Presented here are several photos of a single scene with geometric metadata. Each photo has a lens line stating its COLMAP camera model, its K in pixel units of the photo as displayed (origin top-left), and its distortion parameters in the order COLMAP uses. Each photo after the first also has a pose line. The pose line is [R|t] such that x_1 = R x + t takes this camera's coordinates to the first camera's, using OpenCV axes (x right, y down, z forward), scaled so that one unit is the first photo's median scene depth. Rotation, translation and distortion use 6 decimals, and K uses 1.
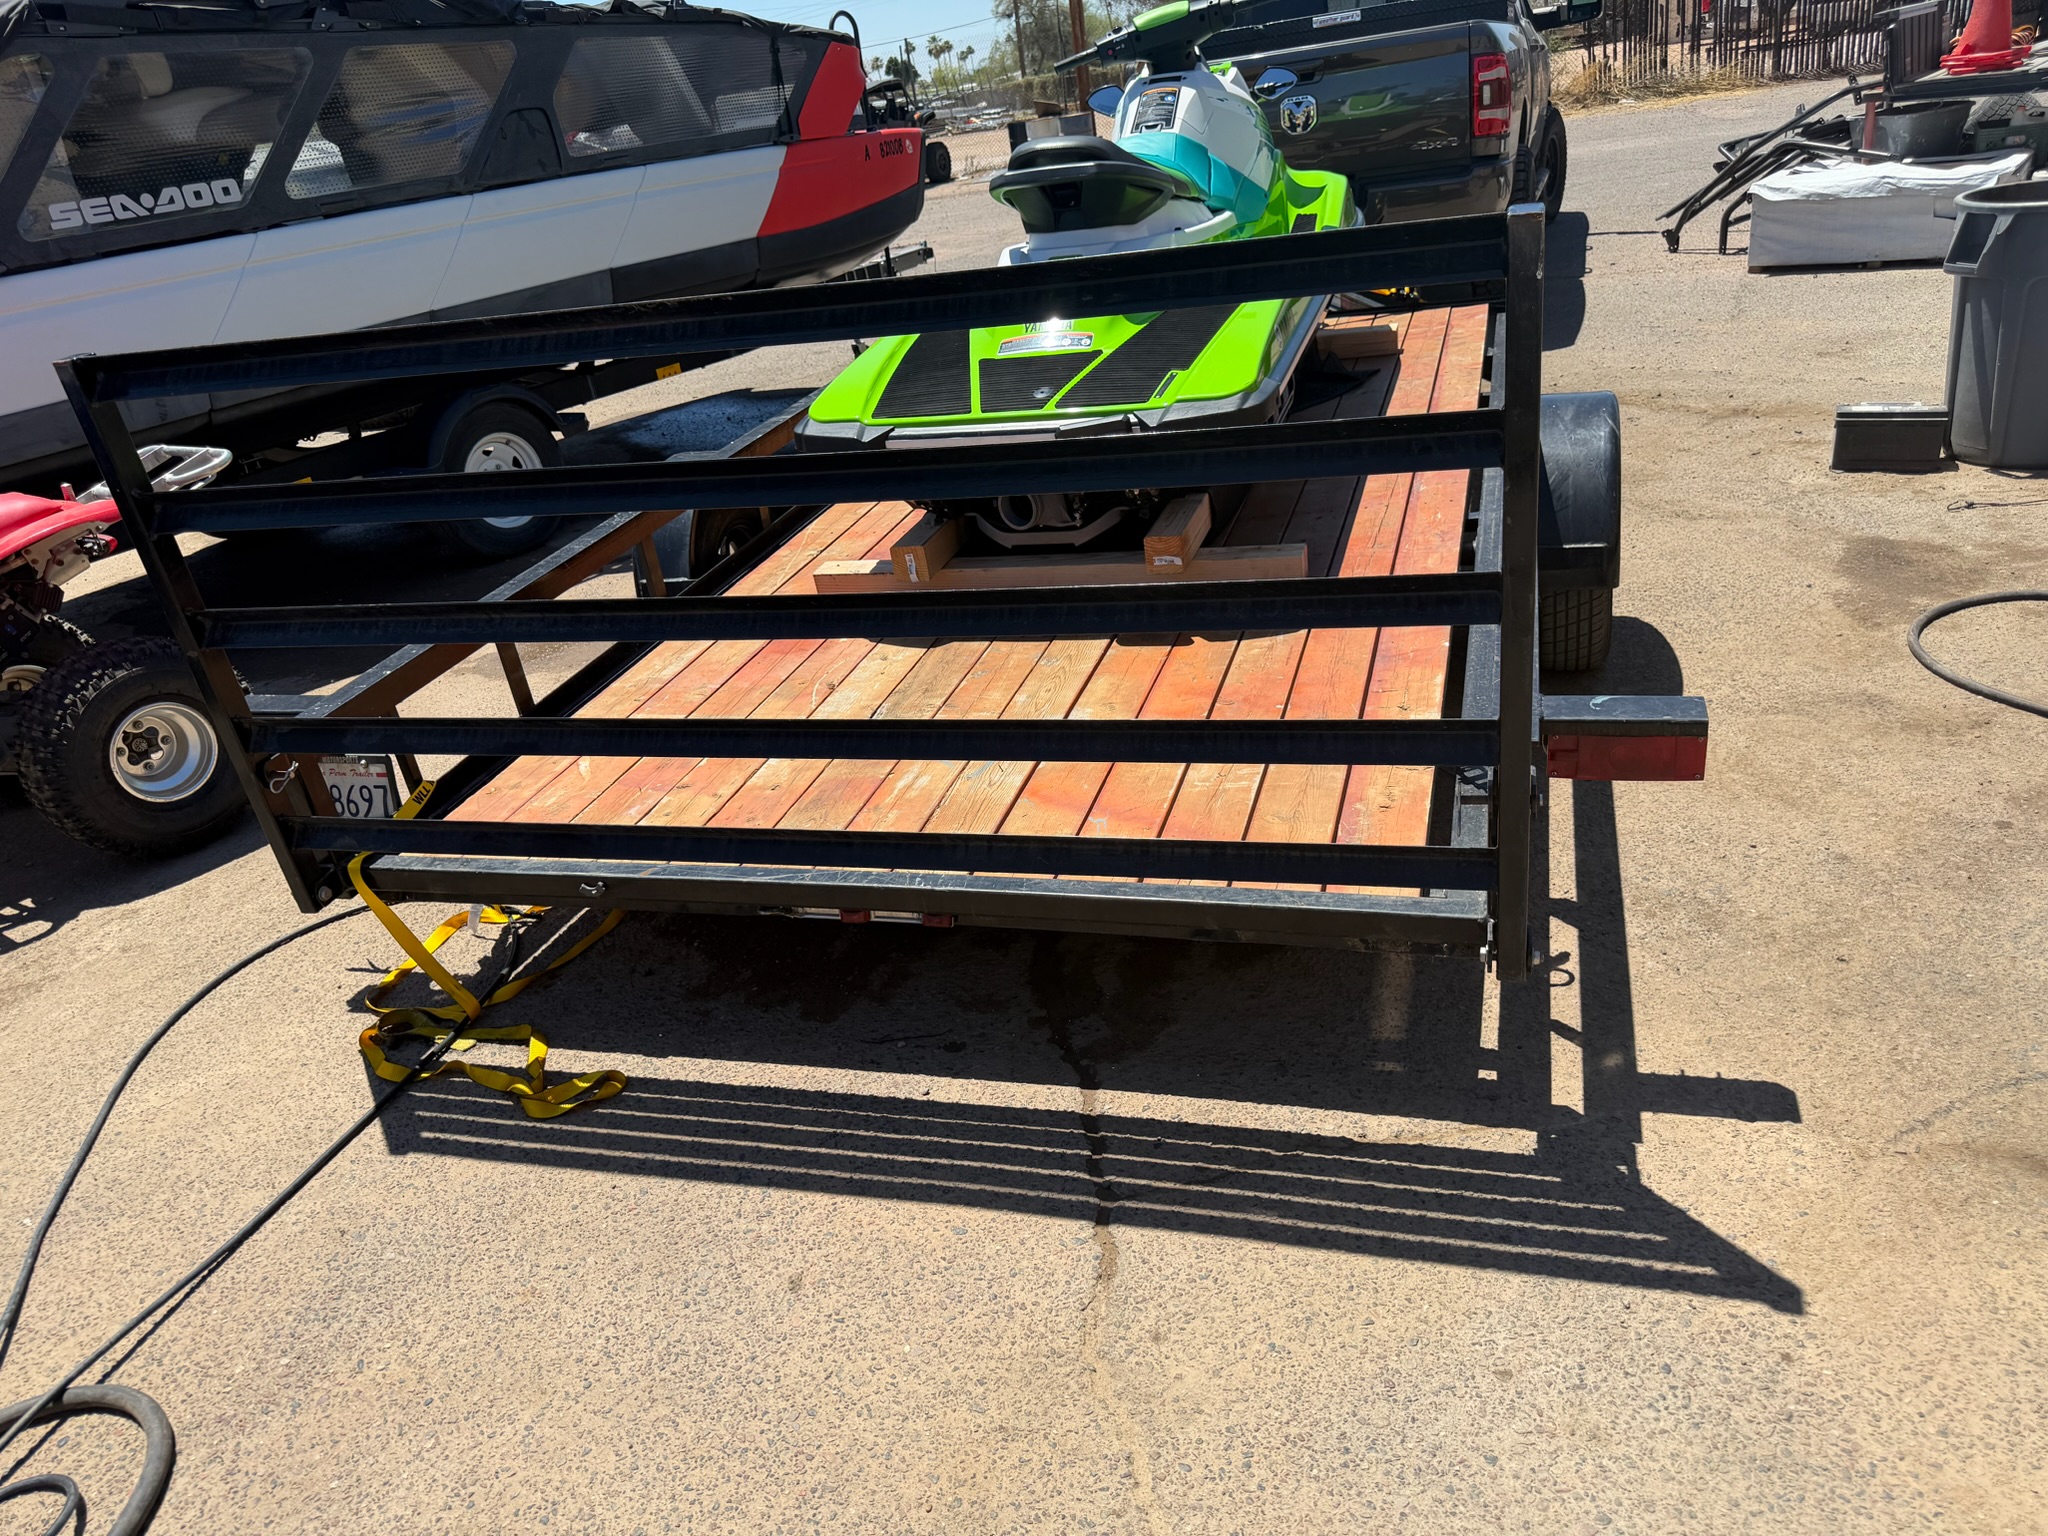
lens RADIAL K [[1469.8, 0, 1024.0], [0, 1469.8, 768.0], [0, 0, 1]] dist [-0.005856, -0.000317]
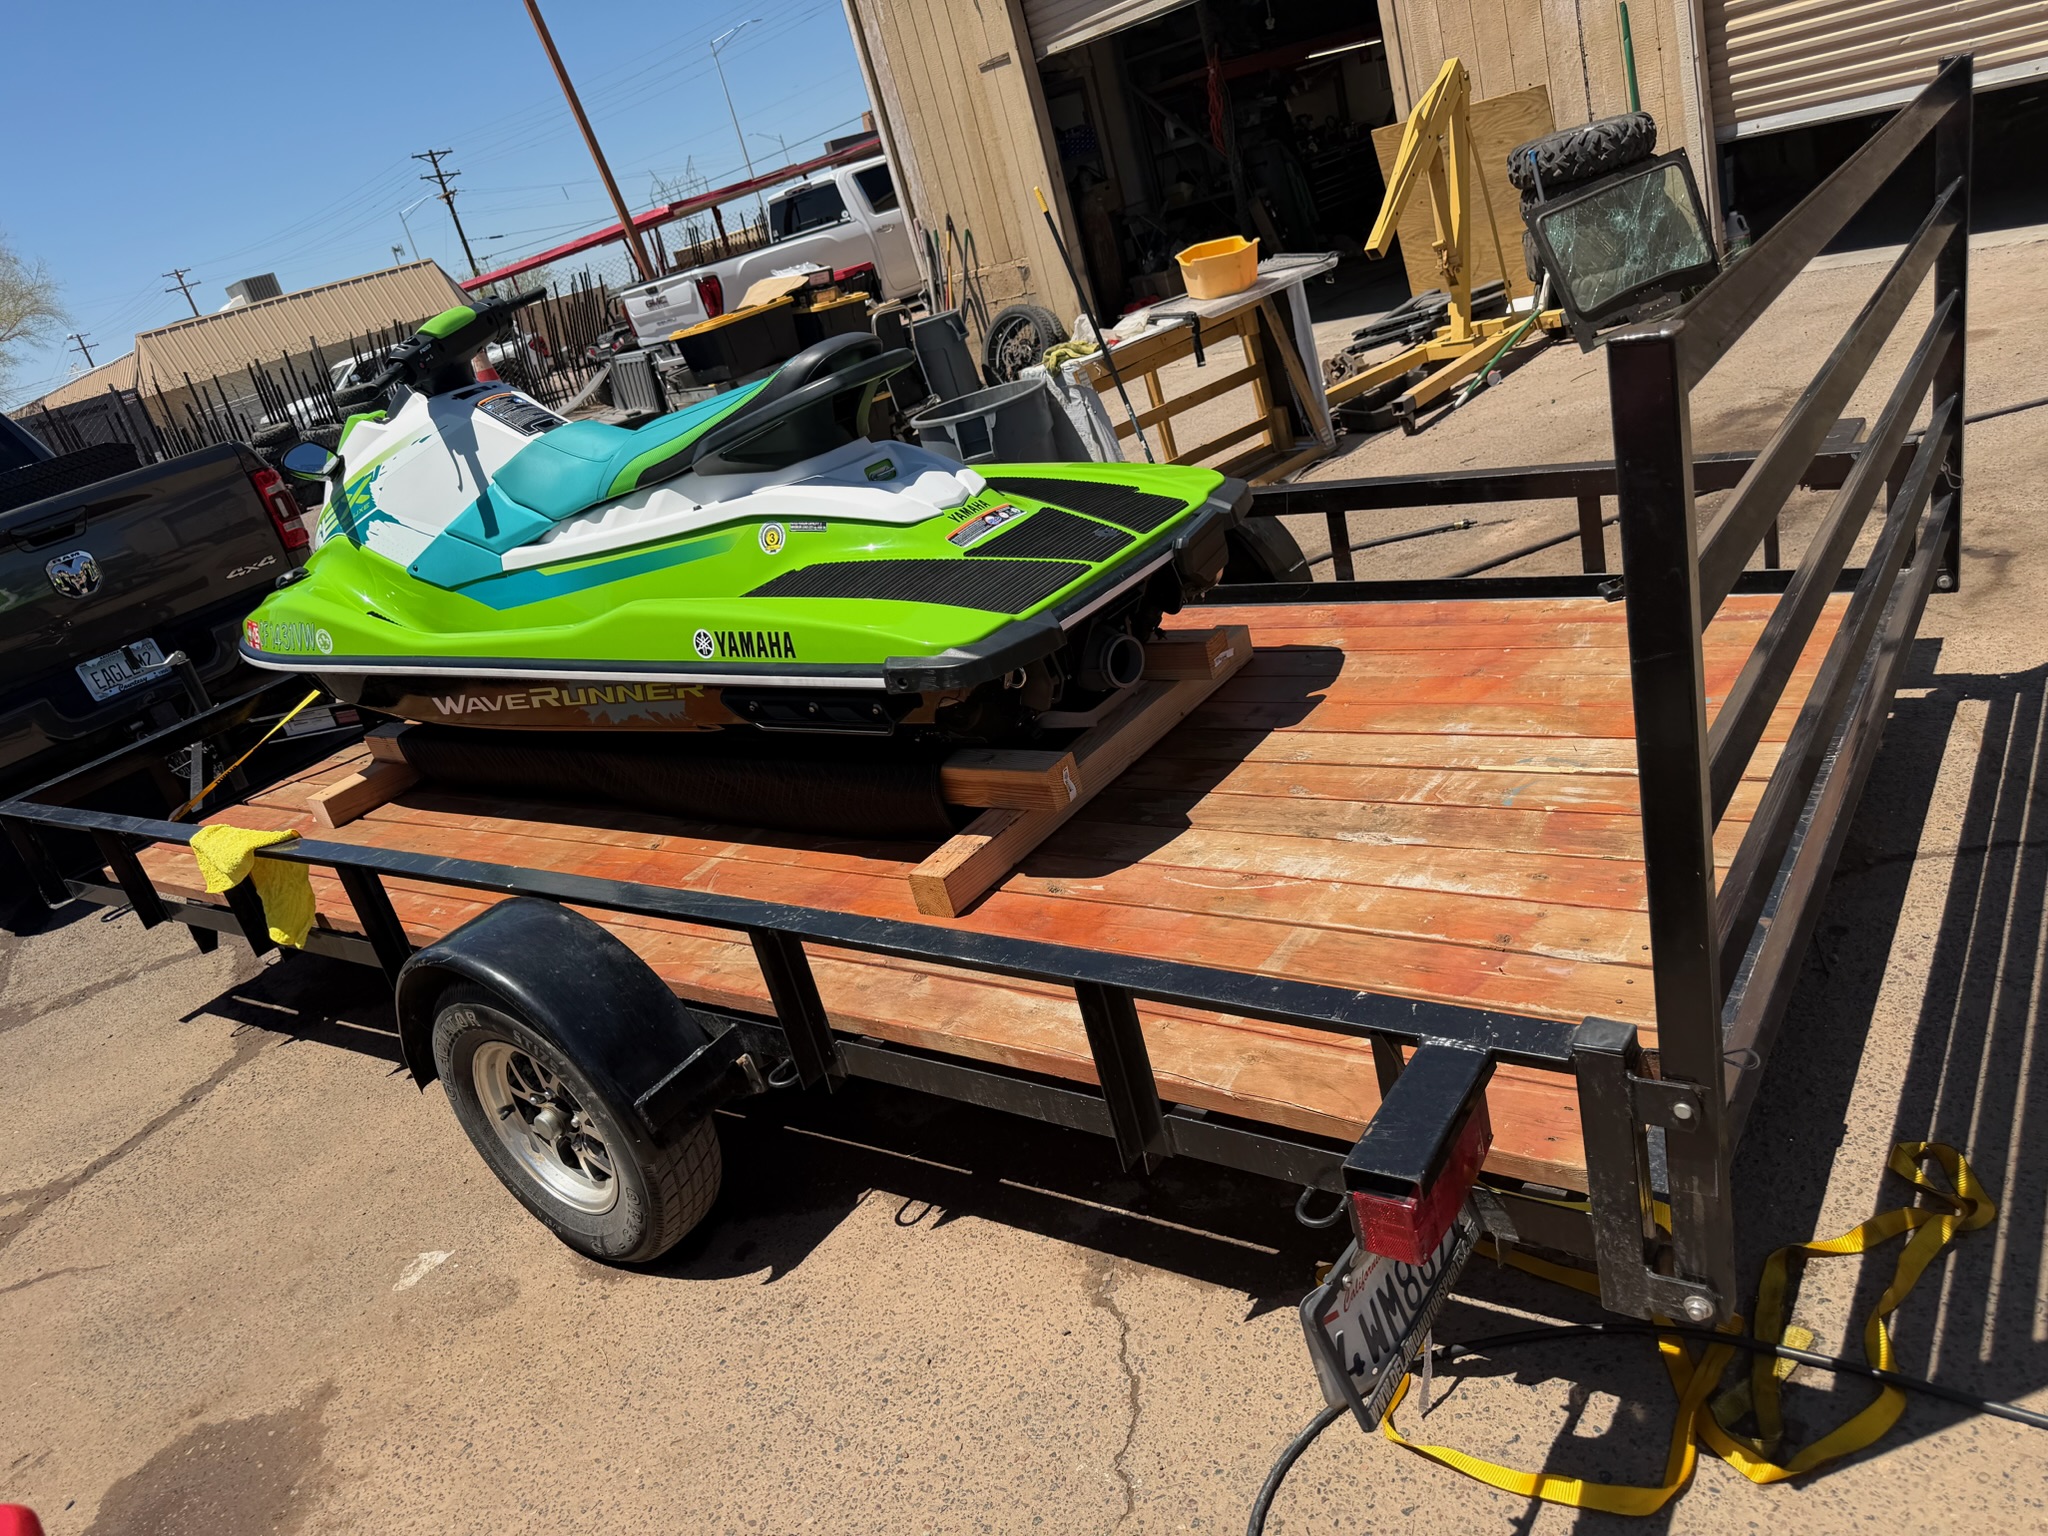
lens RADIAL K [[1455.0, 0, 1026.5], [0, 1455.0, 765.7], [0, 0, 1]] dist [0.062962, -0.109685]
pose [[0.338482, -0.309567, 0.888593, -0.476528], [0.593135, 0.803296, 0.053915, -0.122971], [-0.730493, 0.508807, 0.455517, 0.391625]]
